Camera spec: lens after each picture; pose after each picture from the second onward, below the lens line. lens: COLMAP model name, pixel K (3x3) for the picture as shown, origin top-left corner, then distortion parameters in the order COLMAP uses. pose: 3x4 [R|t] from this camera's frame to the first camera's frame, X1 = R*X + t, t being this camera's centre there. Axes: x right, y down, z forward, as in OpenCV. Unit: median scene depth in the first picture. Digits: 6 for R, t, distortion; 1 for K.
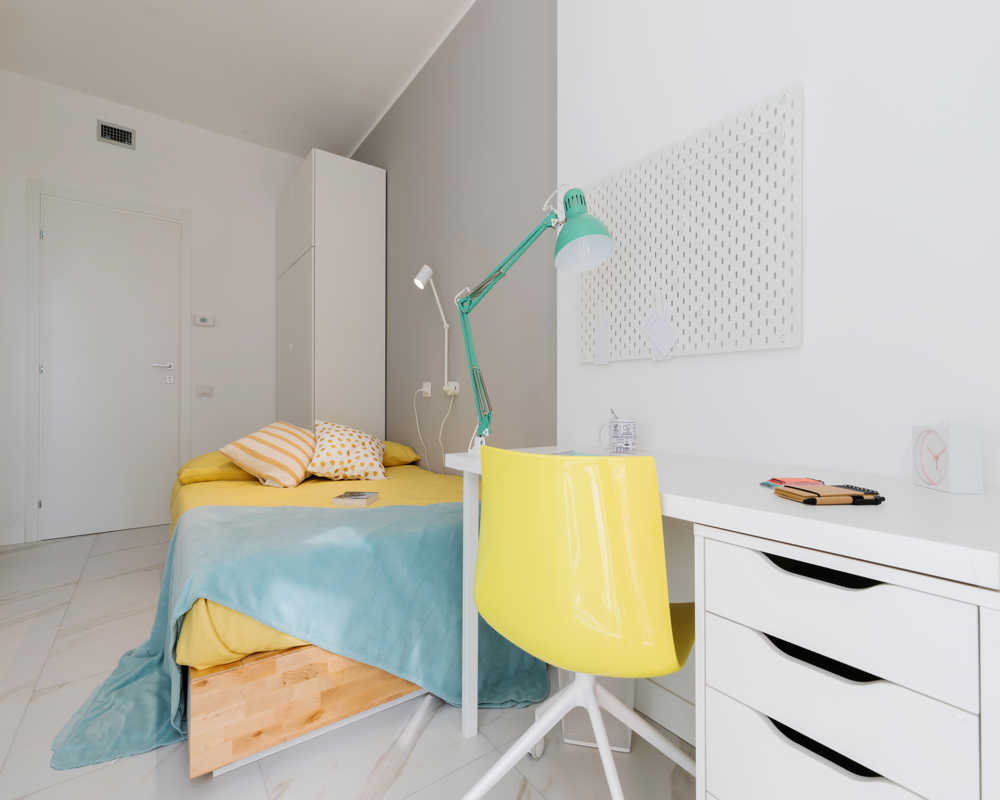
lens RADIAL K [[552.6, 0, 497.5], [0, 552.6, 398.2], [0, 0, 1]] dist [0.000555, -0.000590]
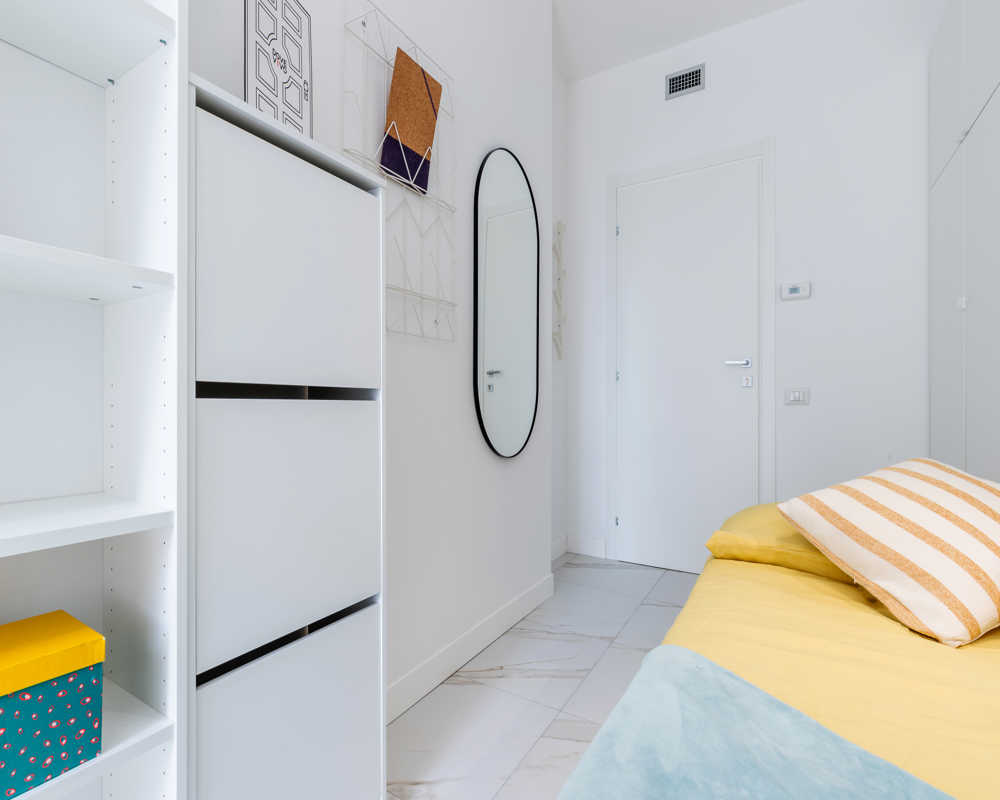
lens RADIAL K [[493.9, 0, 498.6], [0, 493.9, 399.1], [0, 0, 1]] dist [0.002536, 0.000881]
pose [[0.425759, -0.010324, -0.904778, -0.184217], [-0.006997, 0.999867, -0.014701, 0.001488], [0.904809, 0.012590, 0.425631, 0.539408]]
